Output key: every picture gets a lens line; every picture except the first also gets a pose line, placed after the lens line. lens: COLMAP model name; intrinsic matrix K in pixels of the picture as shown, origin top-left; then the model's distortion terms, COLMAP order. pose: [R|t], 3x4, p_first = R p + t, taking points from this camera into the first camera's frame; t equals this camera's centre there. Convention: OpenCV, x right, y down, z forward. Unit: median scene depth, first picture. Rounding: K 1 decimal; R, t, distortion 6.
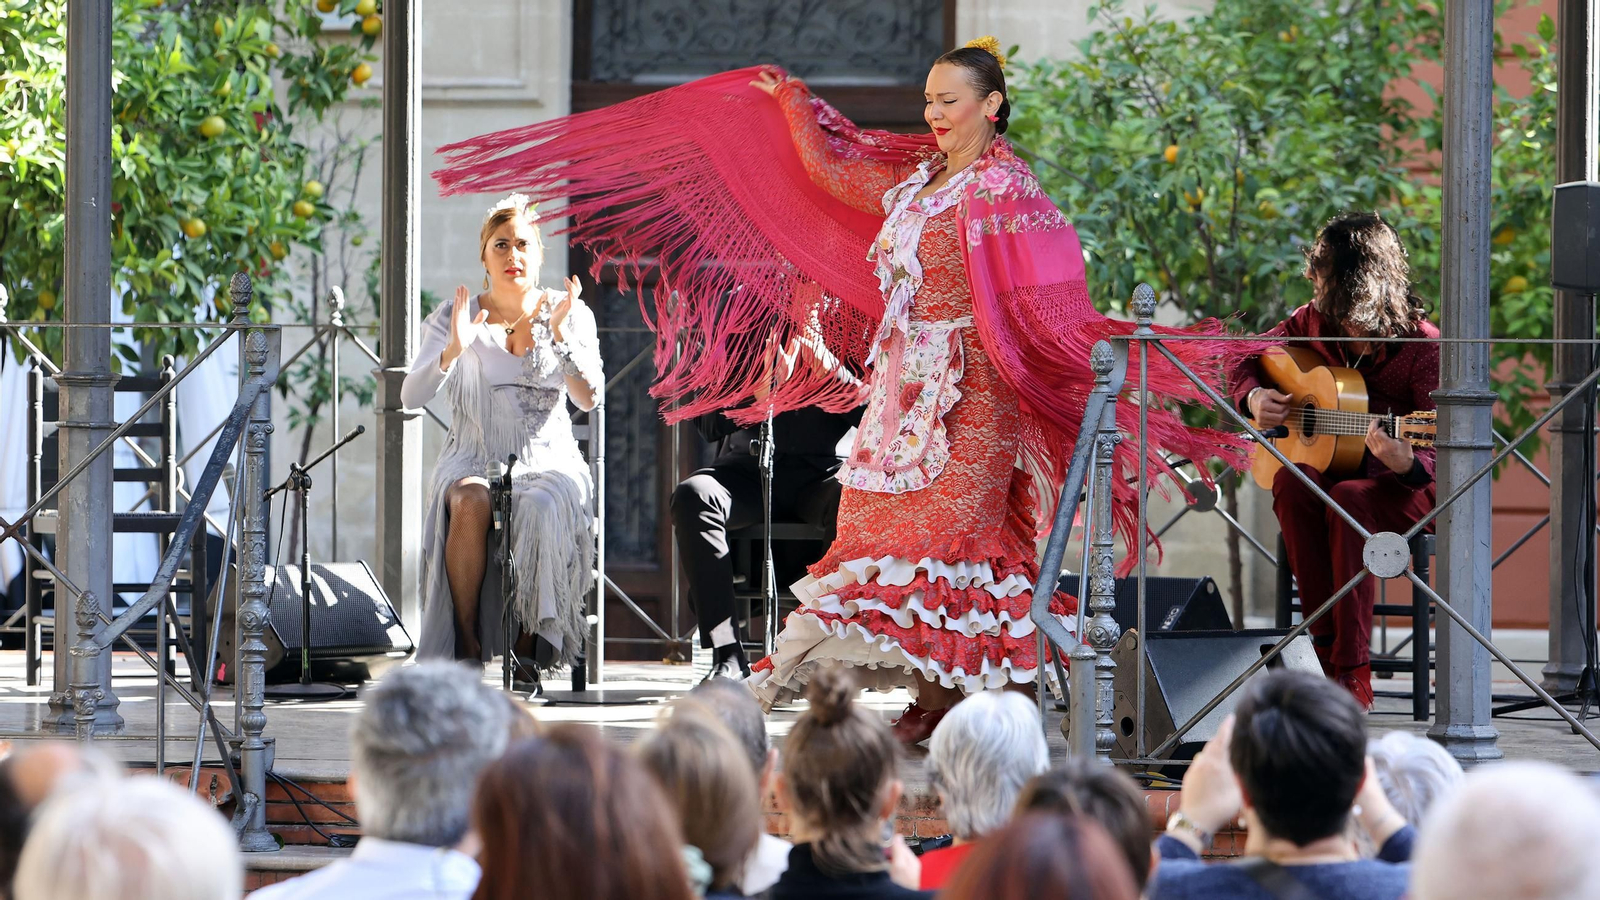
lens RADIAL K [[7292.8, 0, 802.2], [0, 7292.8, 363.3], [0, 0, 1]] dist [0.501011, 12.113219]
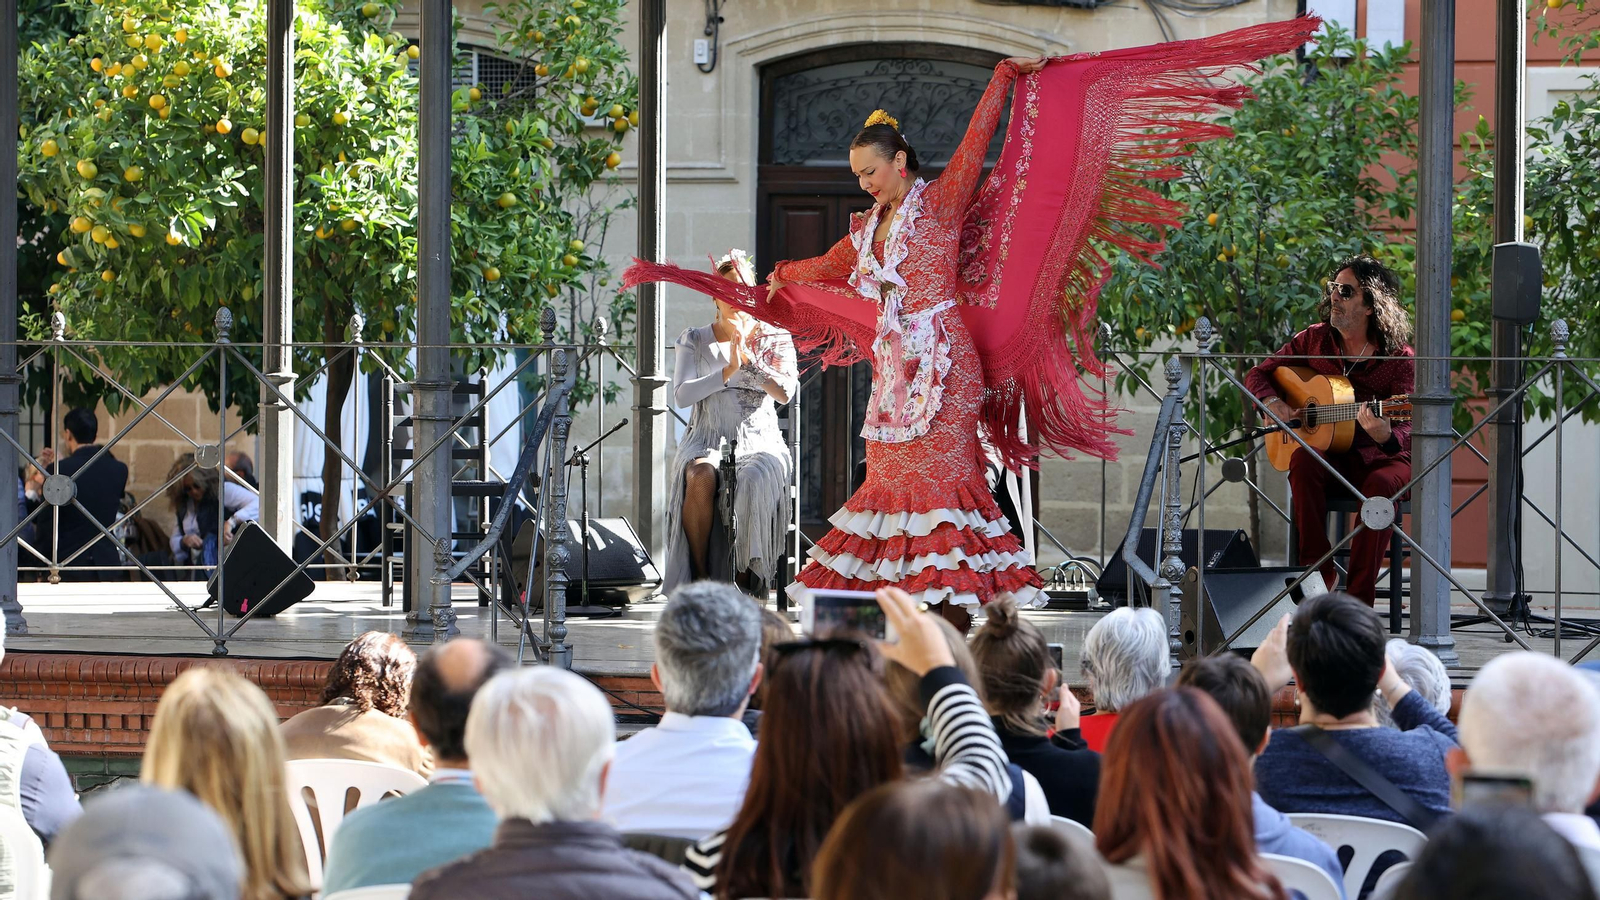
lens RADIAL K [[5506.2, 0, 866.5], [0, 5506.2, 448.3], [0, 0, 1]] dist [0.145306, -0.302949]
pose [[0.999988, 0.000928, -0.004798, -0.009016], [-0.000860, 0.999899, 0.014190, -0.000575], [0.004811, -0.014185, 0.999888, -0.031642]]
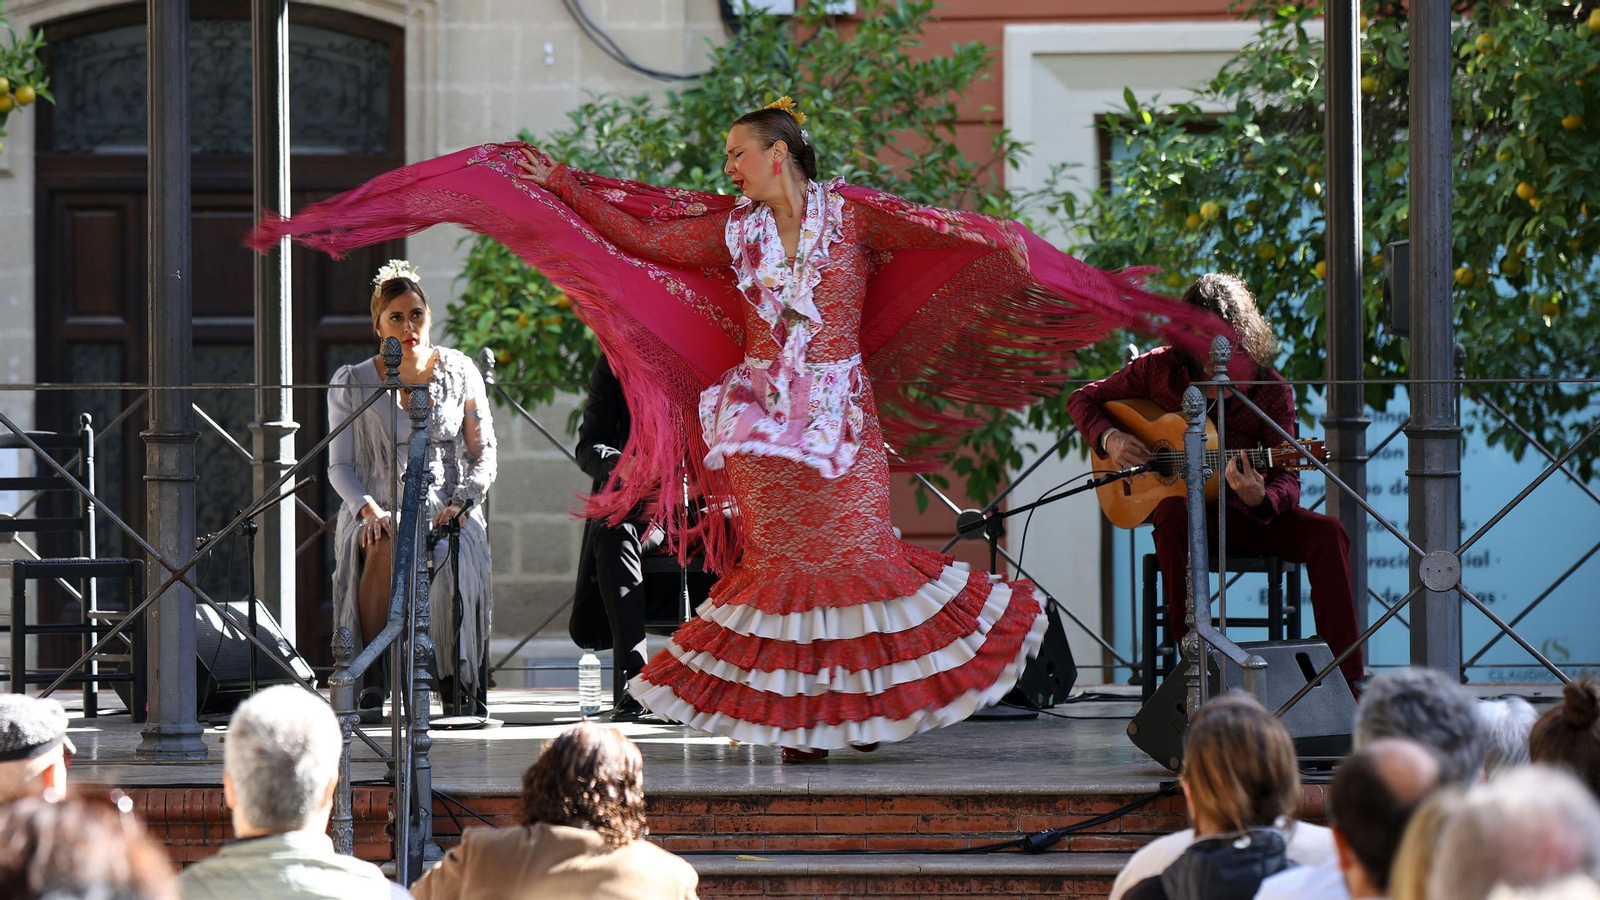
lens RADIAL K [[6978.6, 0, 800.0], [0, 6978.6, 450.0], [0, 0, 1]] dist [0.245055, 14.734042]
pose [[0.978191, -0.018169, 0.206913, -0.184740], [0.016838, 0.999825, 0.008190, -0.002355], [-0.207025, -0.004527, 0.978325, -0.033722]]
